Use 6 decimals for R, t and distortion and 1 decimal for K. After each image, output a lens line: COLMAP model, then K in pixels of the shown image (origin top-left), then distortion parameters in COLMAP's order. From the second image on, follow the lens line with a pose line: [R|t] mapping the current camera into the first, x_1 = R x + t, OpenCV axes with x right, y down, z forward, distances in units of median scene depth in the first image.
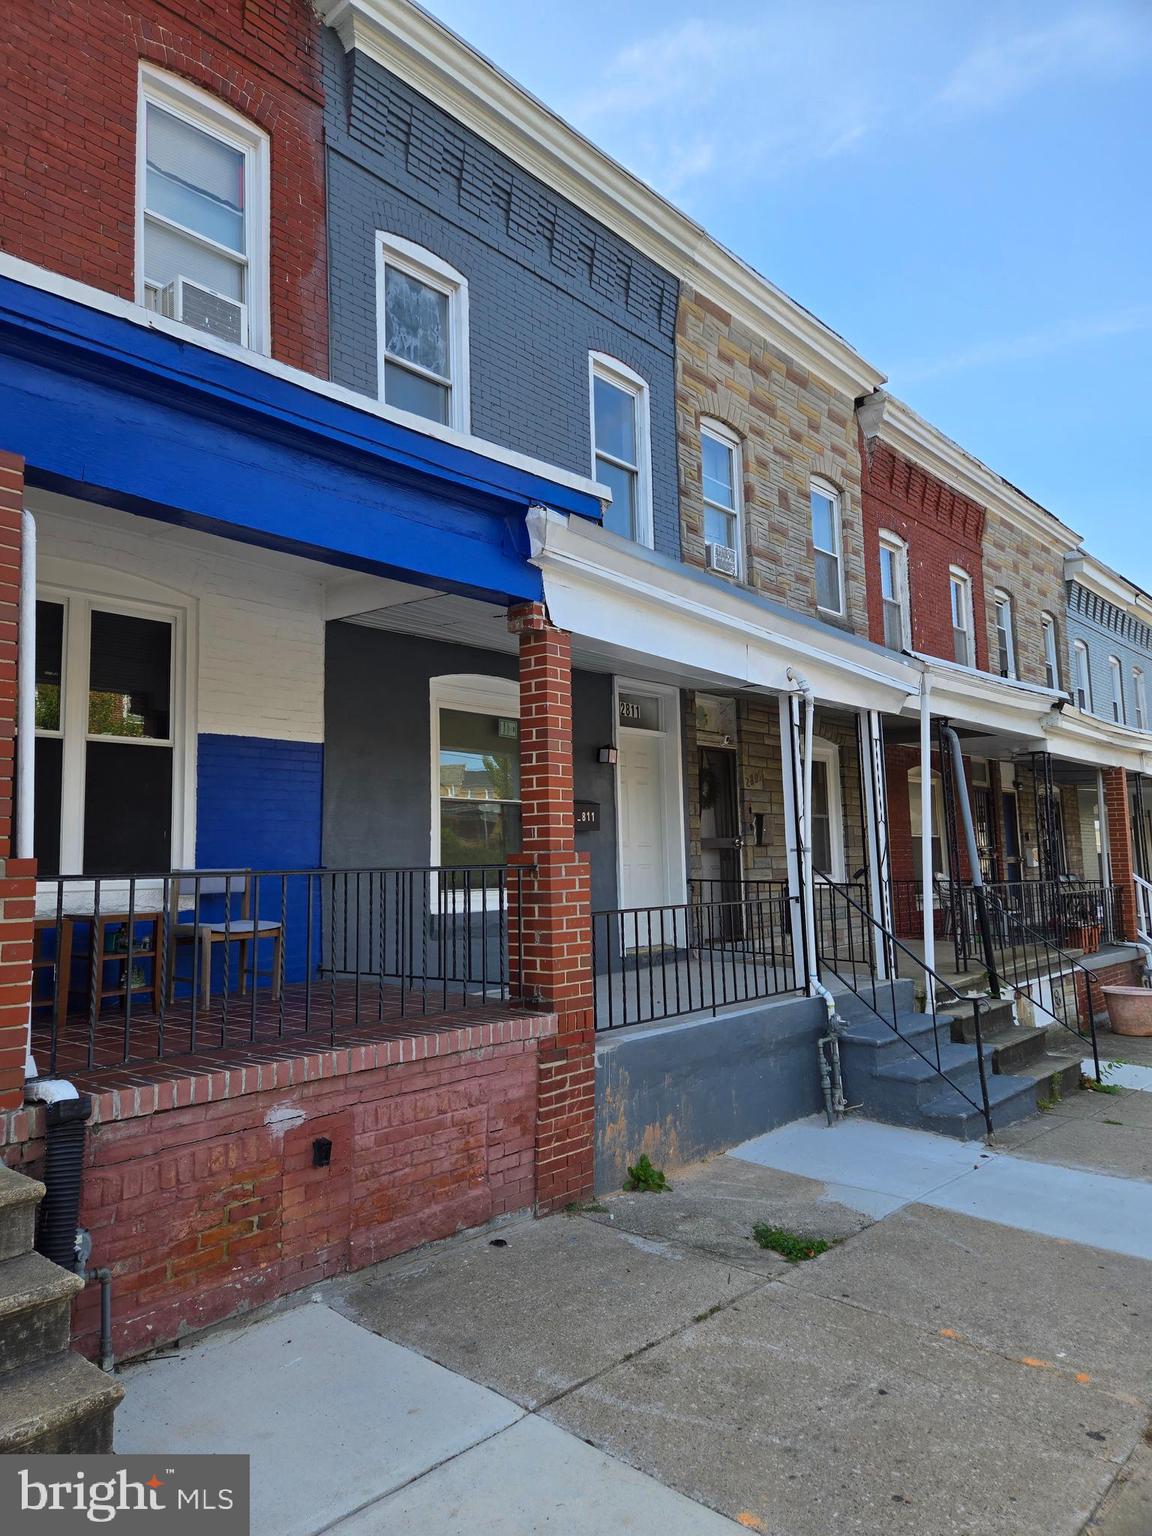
lens RADIAL K [[1026.4, 0, 572.4], [0, 1026.4, 769.8], [0, 0, 1]] dist [0.070099, -0.056771]
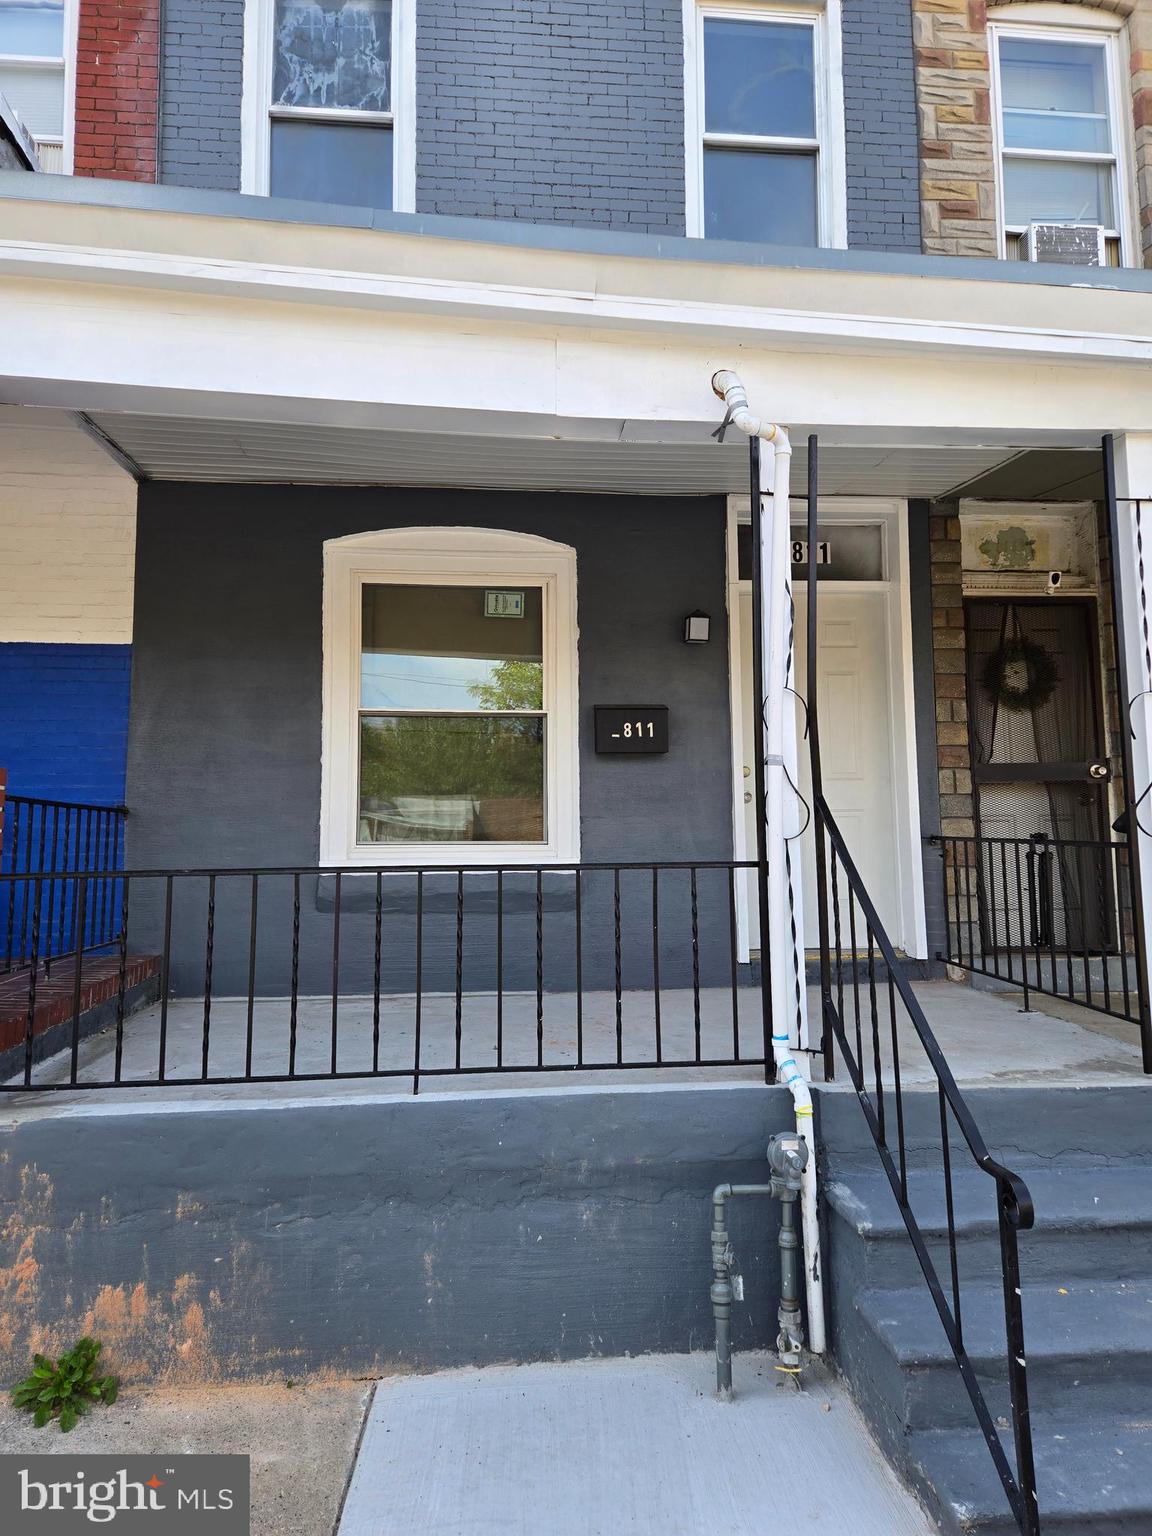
lens RADIAL K [[1026.4, 0, 579.9], [0, 1026.4, 761.9], [0, 0, 1]] dist [0.070099, -0.056771]
pose [[0.728831, -0.044459, -0.683249, 0.482766], [0.058284, 0.998296, -0.002786, 0.076126], [0.682208, -0.037792, 0.730181, 0.617804]]
